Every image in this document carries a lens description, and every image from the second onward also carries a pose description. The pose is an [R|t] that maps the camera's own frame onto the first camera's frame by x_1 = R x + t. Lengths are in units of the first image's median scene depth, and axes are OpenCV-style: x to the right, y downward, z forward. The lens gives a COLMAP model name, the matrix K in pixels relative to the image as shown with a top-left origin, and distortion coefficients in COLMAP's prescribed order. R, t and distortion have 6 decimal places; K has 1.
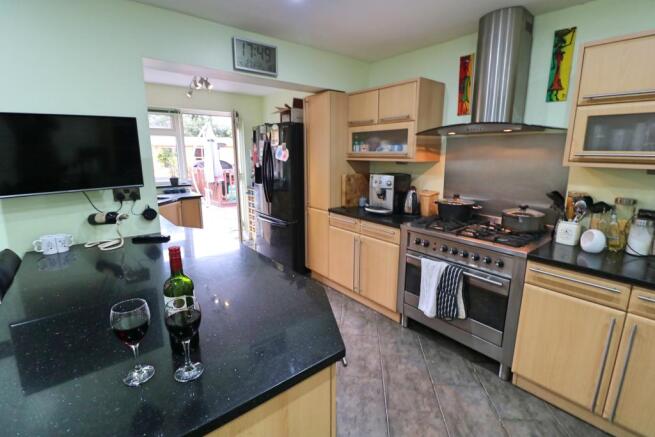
lens RADIAL K [[304.9, 0, 327.5], [0, 304.9, 218.5], [0, 0, 1]] dist [-0.015854, -0.000618]
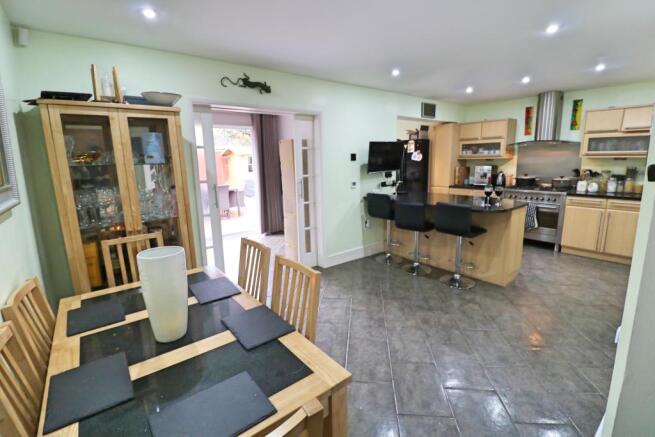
lens RADIAL K [[304.9, 0, 327.5], [0, 304.9, 218.5], [0, 0, 1]] dist [-0.015854, -0.000618]
pose [[0.999738, -0.020116, -0.010916, -1.070299], [0.019865, 0.999547, -0.022631, 0.287194], [0.011367, 0.022408, 0.999684, -1.250369]]
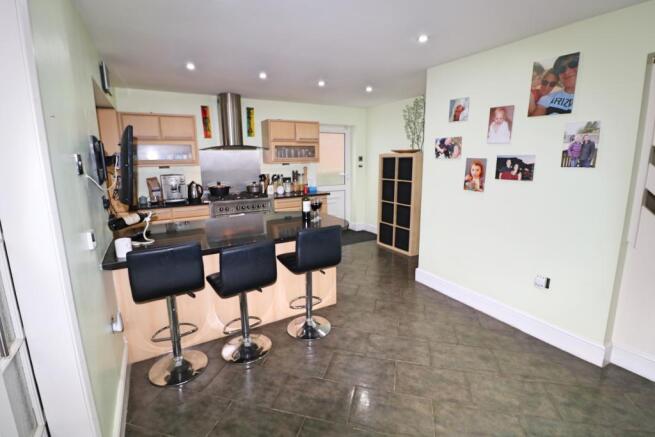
lens RADIAL K [[304.9, 0, 327.5], [0, 304.9, 218.5], [0, 0, 1]] dist [-0.015854, -0.000618]
pose [[0.145672, -0.195386, 0.969847, -1.528724], [0.222959, 0.961569, 0.160230, -0.022421], [-0.963882, 0.192895, 0.183637, 0.105186]]
